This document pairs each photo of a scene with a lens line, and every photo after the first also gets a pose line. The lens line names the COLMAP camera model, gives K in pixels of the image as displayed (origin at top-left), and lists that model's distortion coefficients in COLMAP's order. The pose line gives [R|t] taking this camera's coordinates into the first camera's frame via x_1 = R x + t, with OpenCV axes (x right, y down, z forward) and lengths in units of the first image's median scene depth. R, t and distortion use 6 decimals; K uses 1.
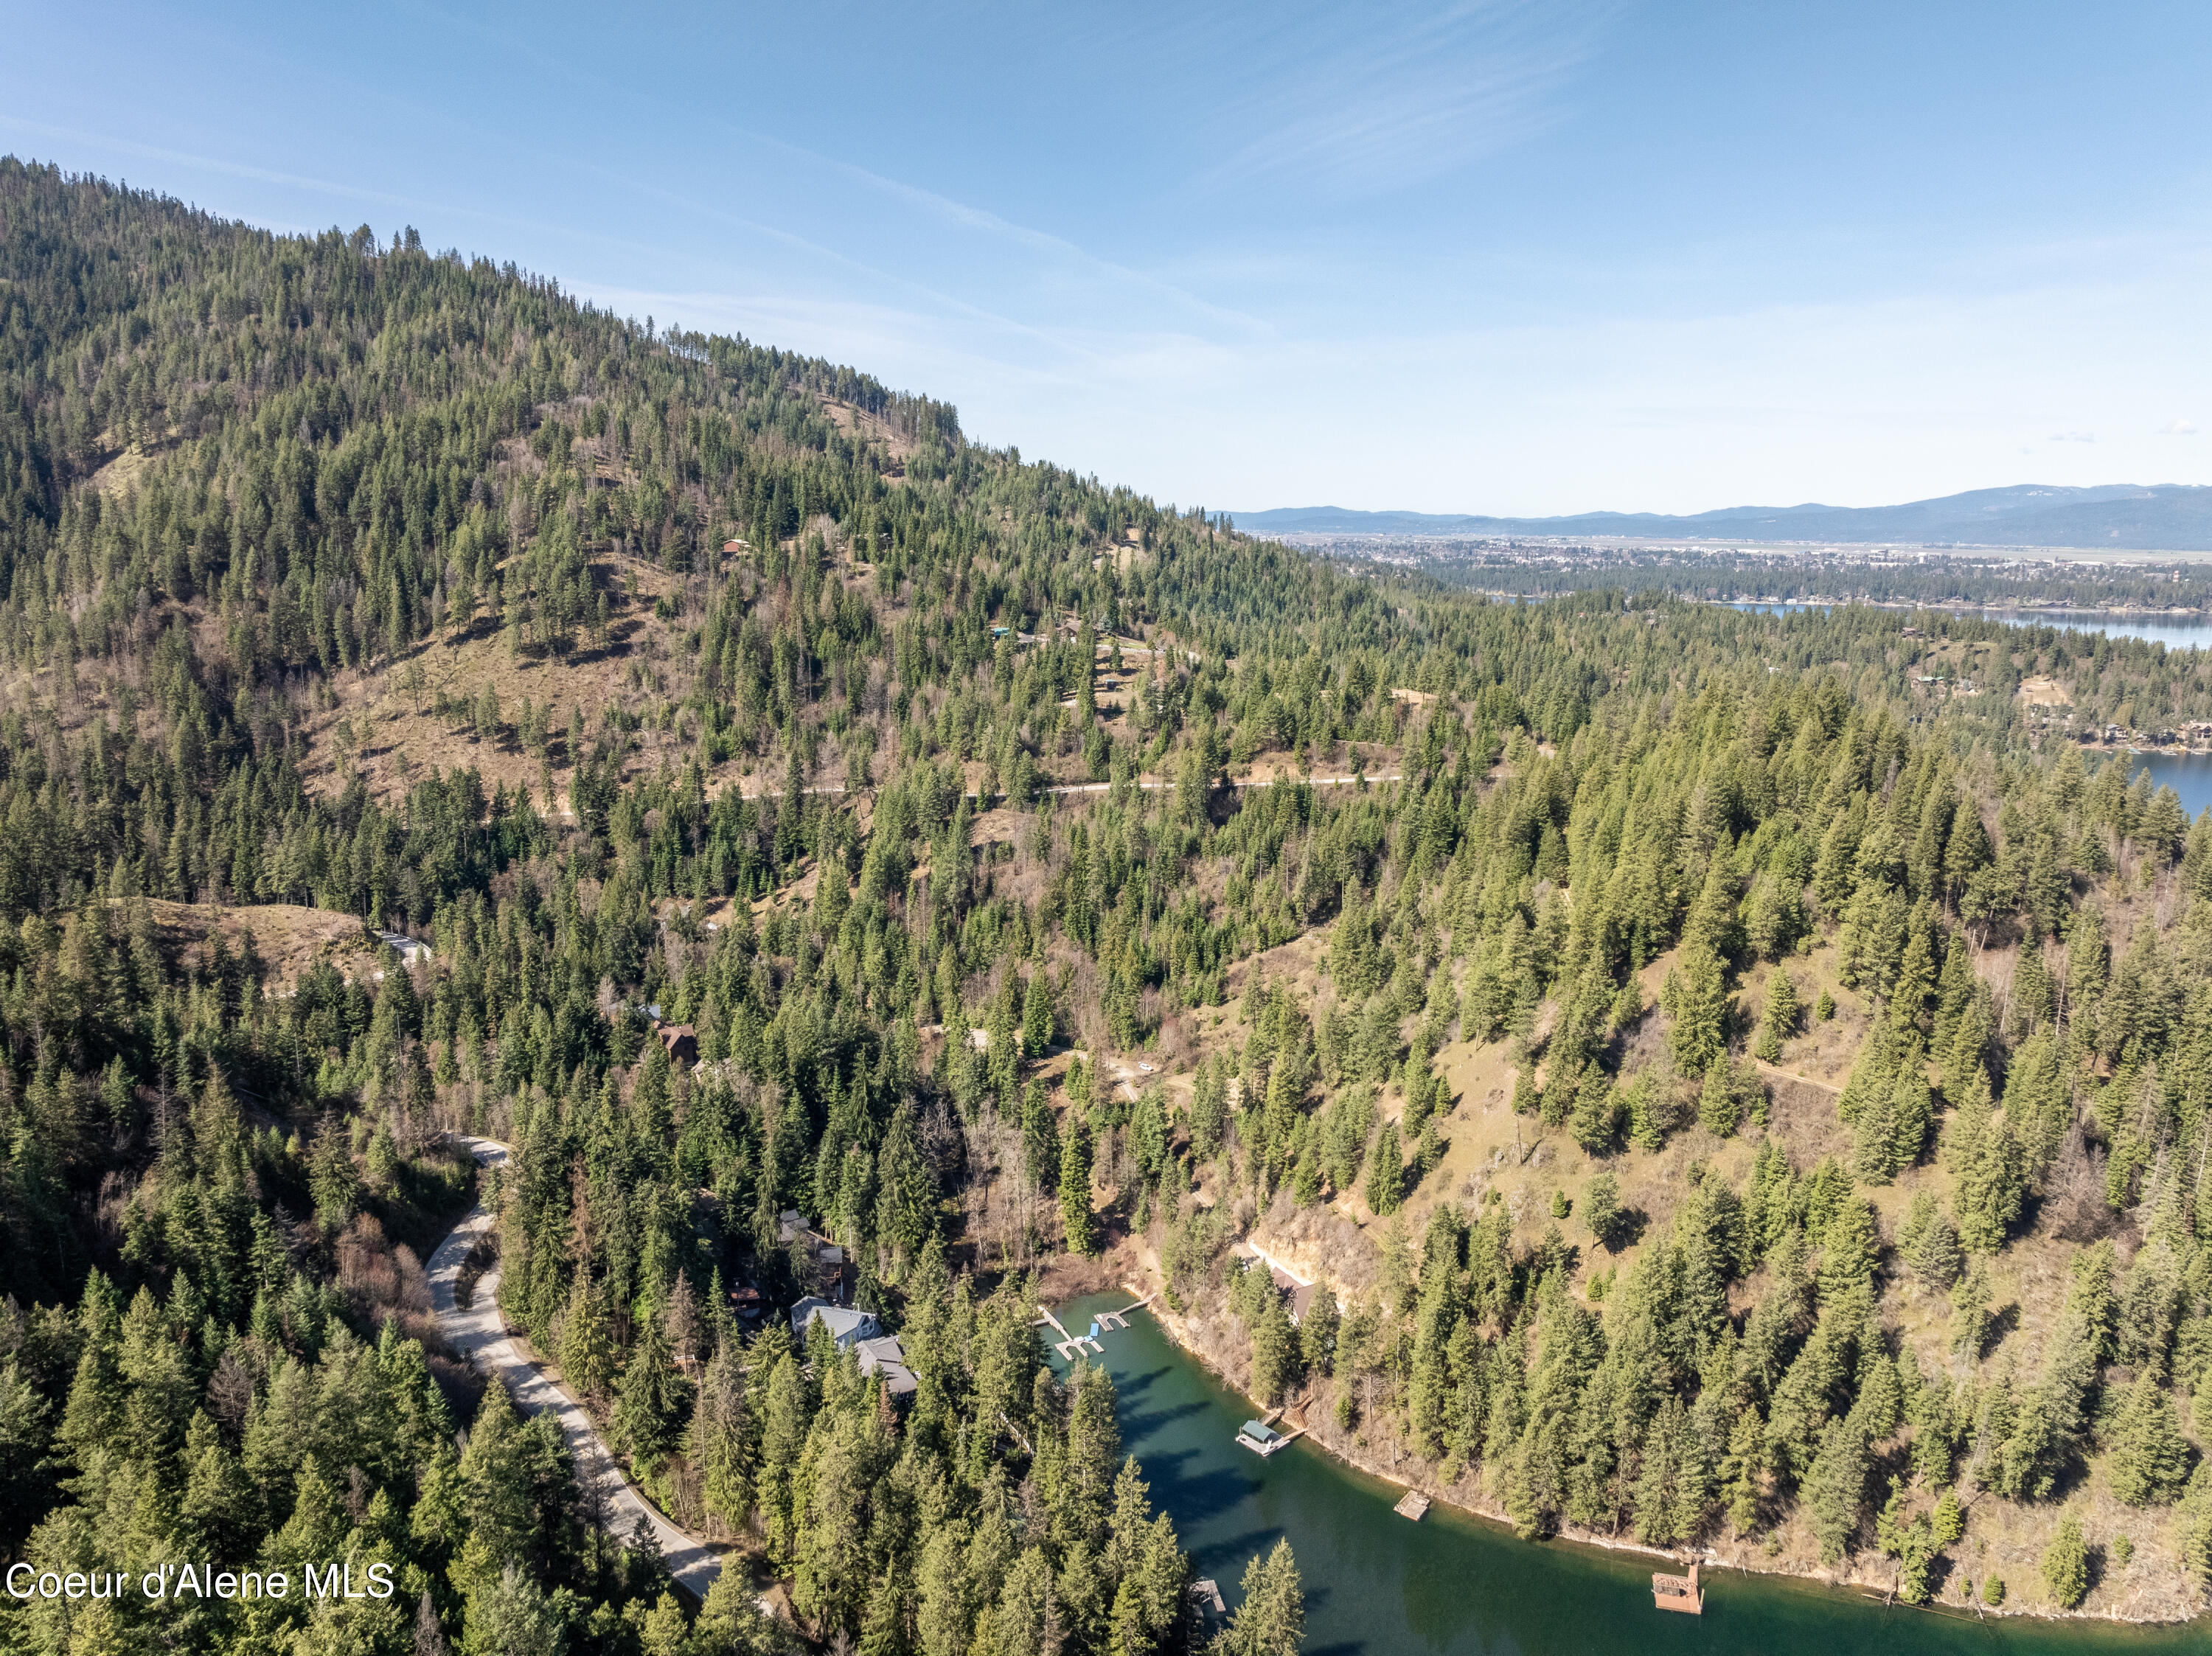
lens RADIAL K [[1555.8, 0, 1112.1], [0, 1555.8, 827.5], [0, 0, 1]] dist [-0.051088, 0.017707]
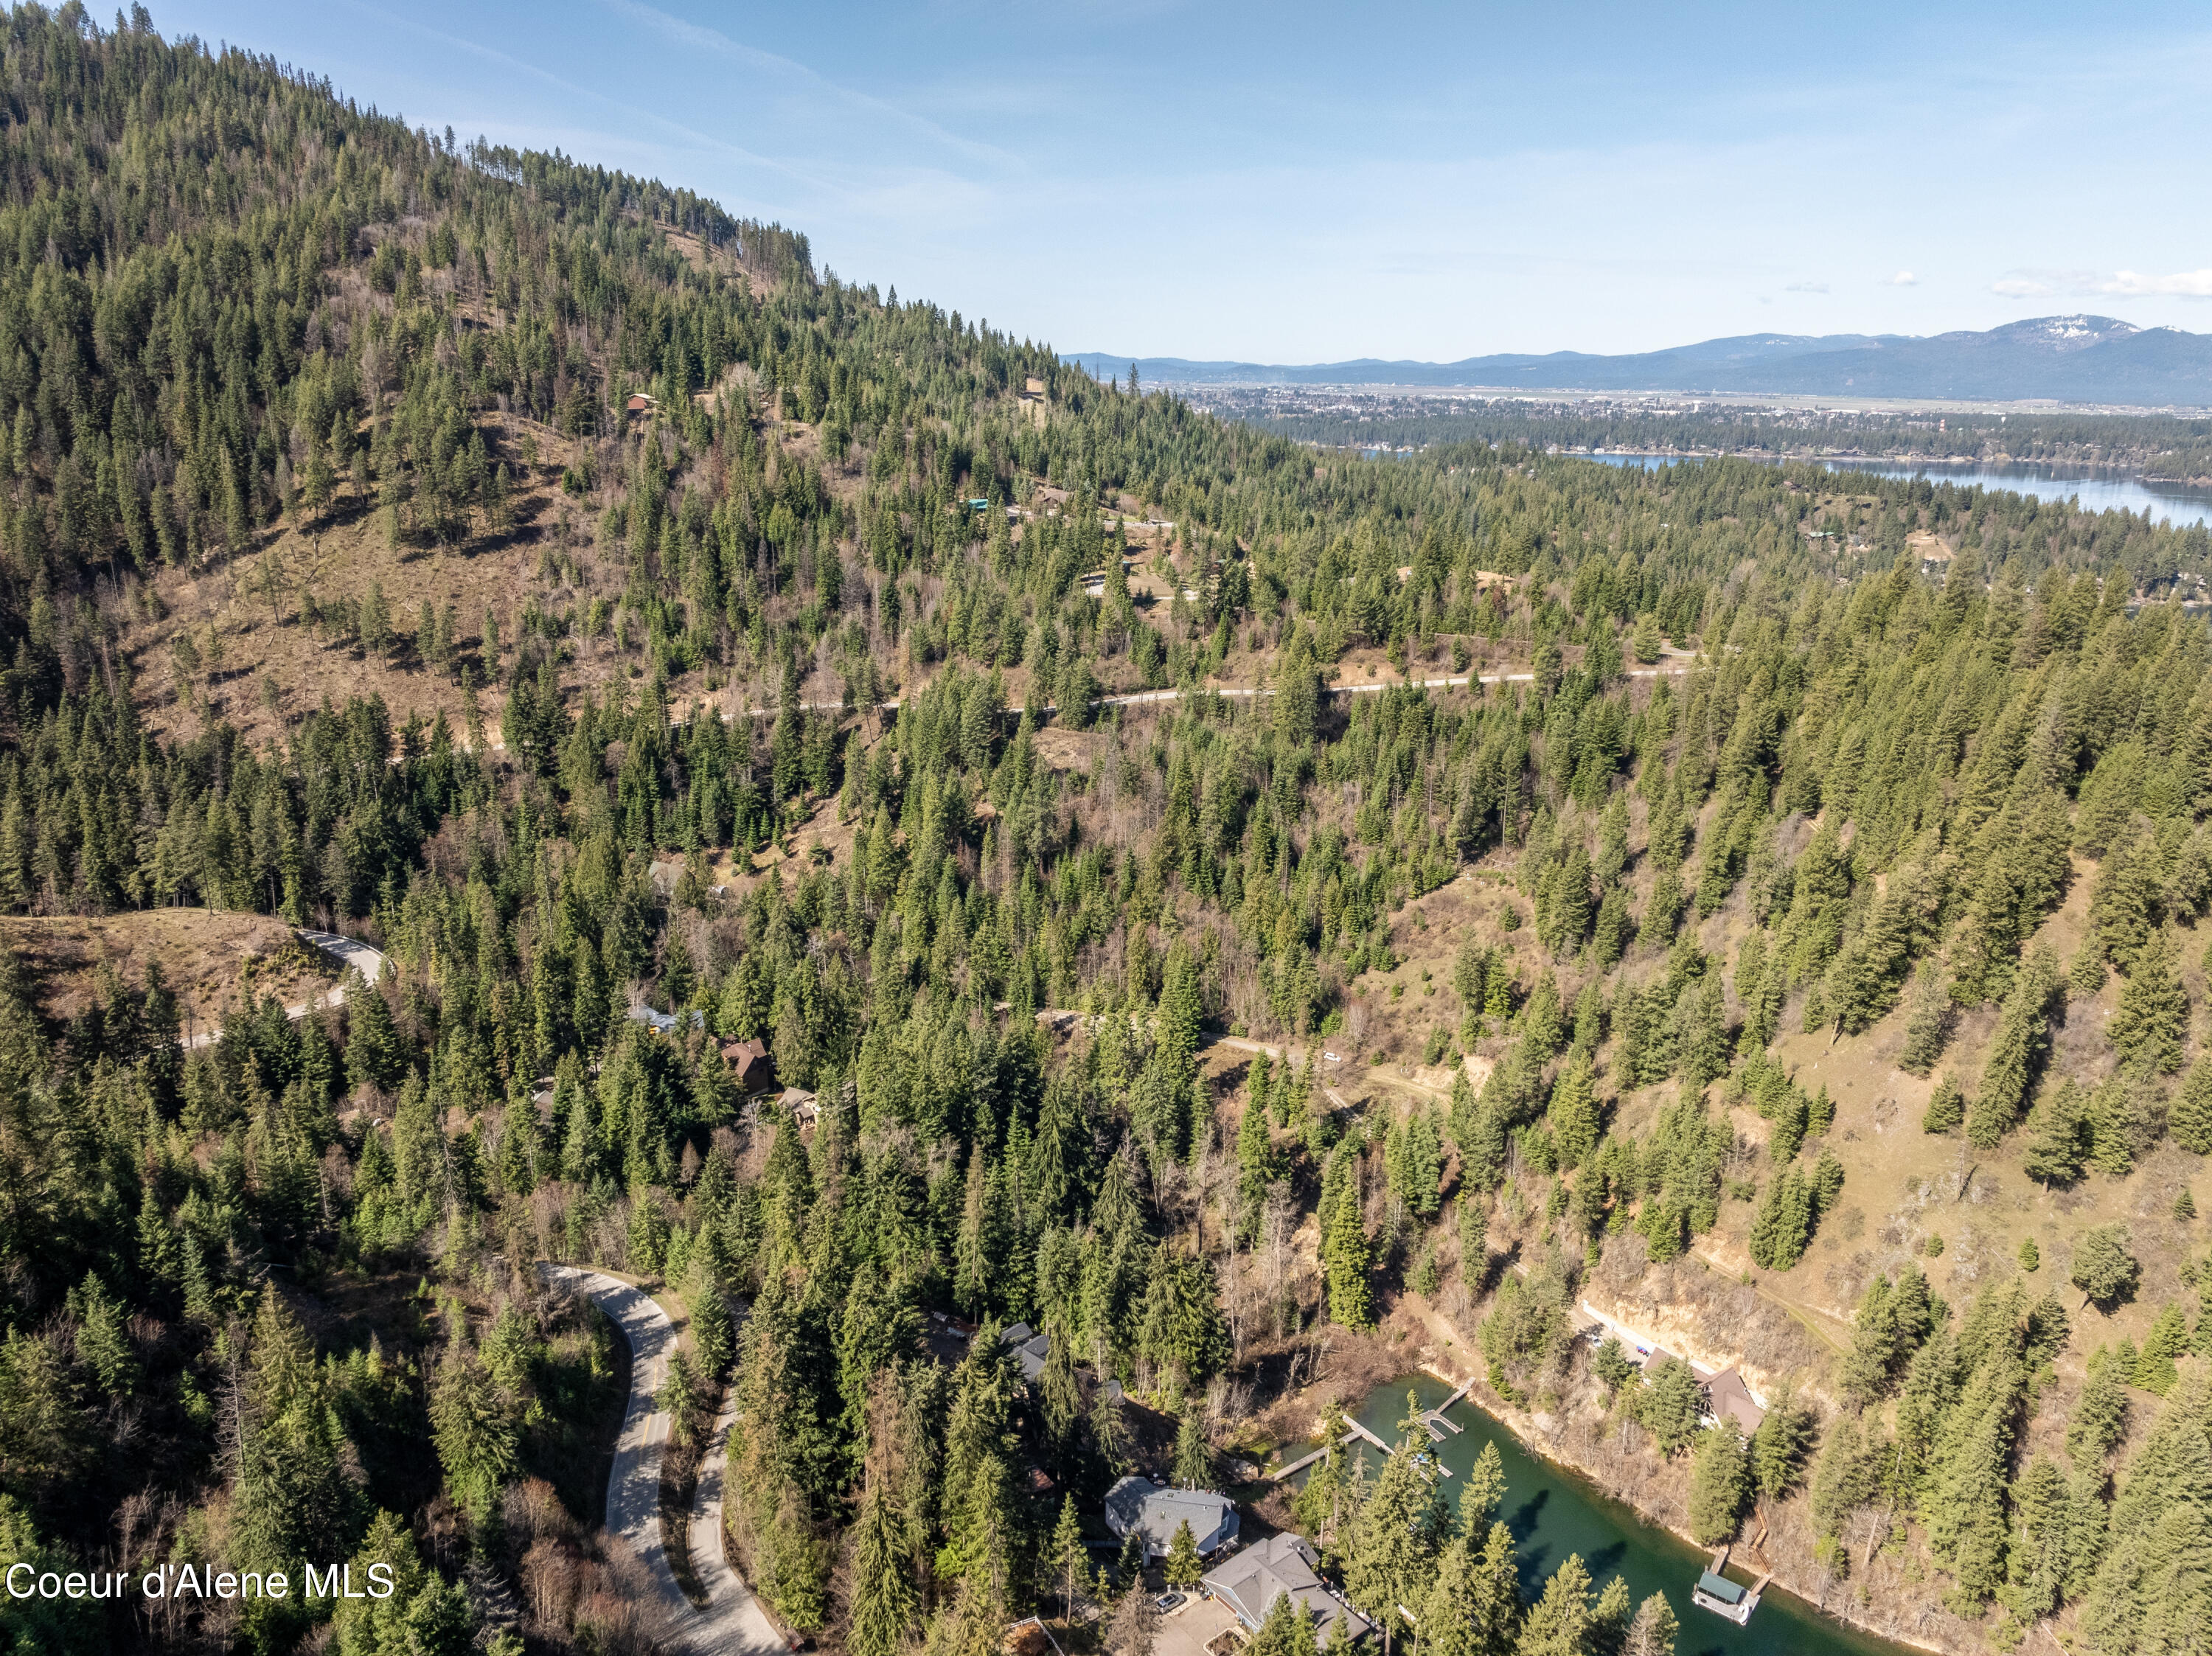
lens RADIAL K [[1555.8, 0, 1112.1], [0, 1555.8, 827.5], [0, 0, 1]] dist [-0.051088, 0.017707]
pose [[0.988872, -0.040287, 0.143207, -0.146782], [0.026782, 0.995116, 0.095011, -0.033333], [-0.146336, -0.090118, 0.985122, 0.160070]]
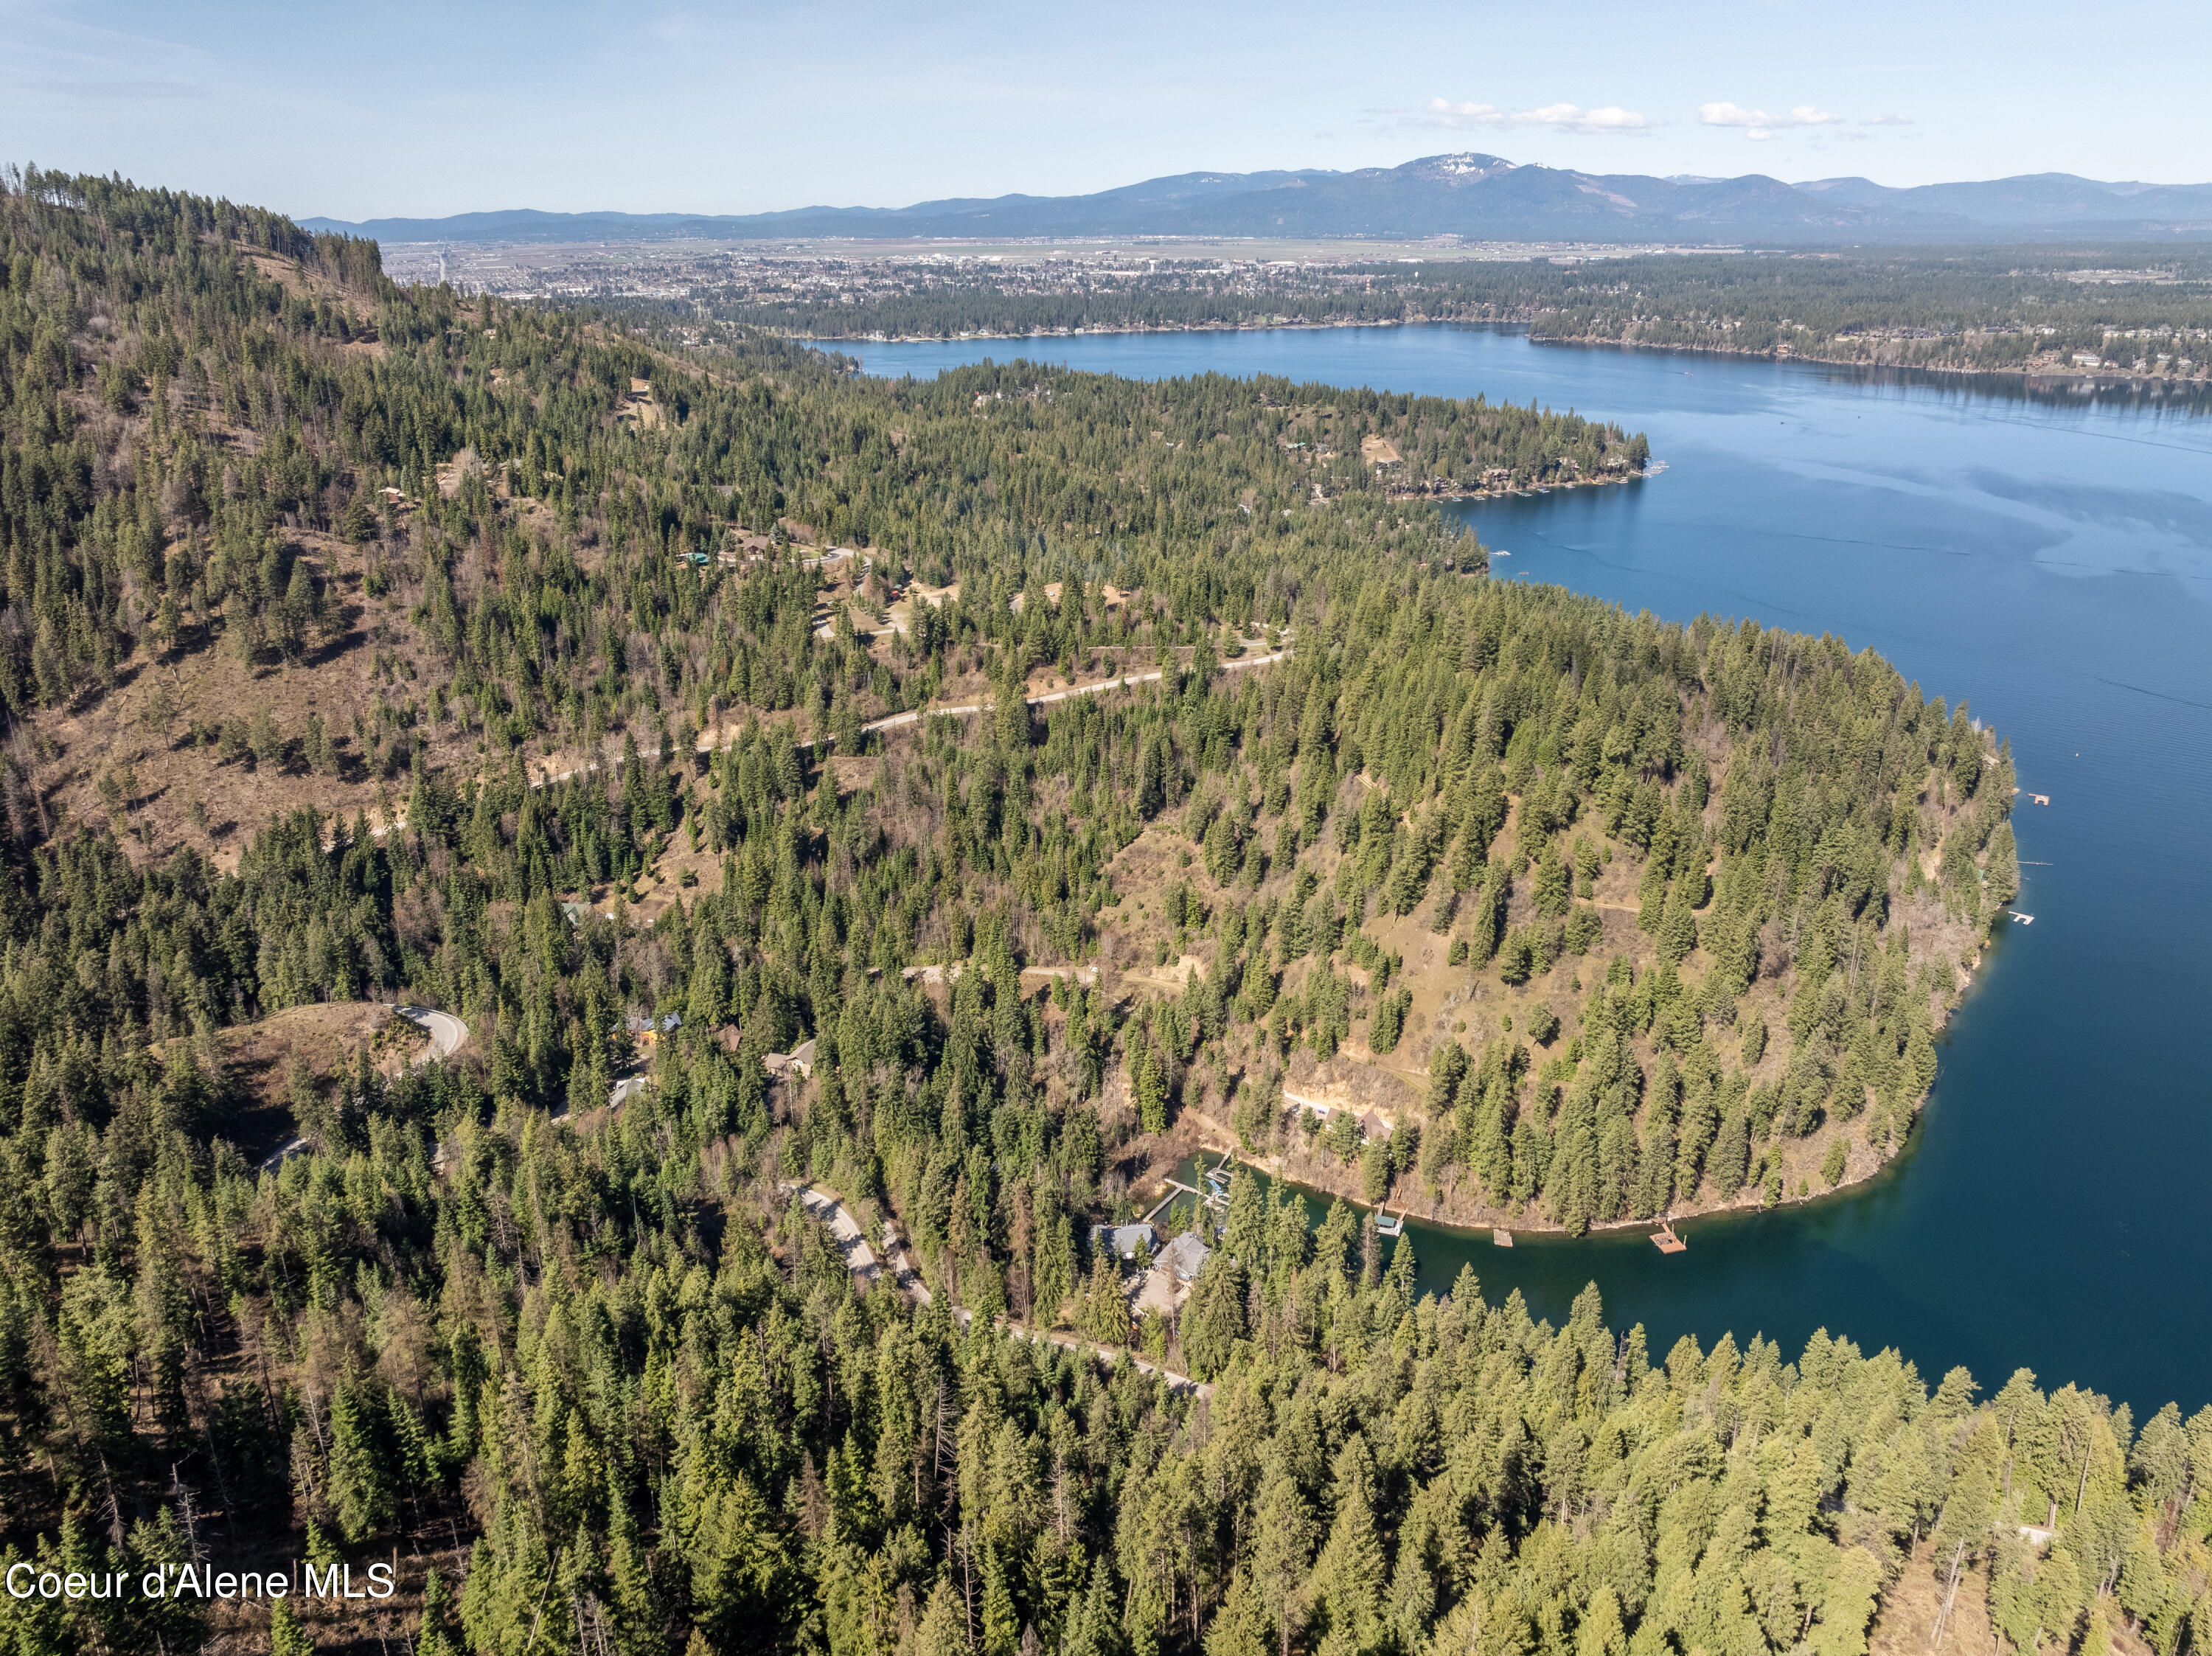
lens RADIAL K [[1585.5, 0, 1113.0], [0, 1585.5, 738.7], [0, 0, 1]] dist [-0.038681, -0.000006]
pose [[0.884944, -0.164147, 0.435809, -0.356273], [0.107772, 0.982602, 0.151257, -0.160596], [-0.453055, -0.086886, 0.887238, -0.095942]]
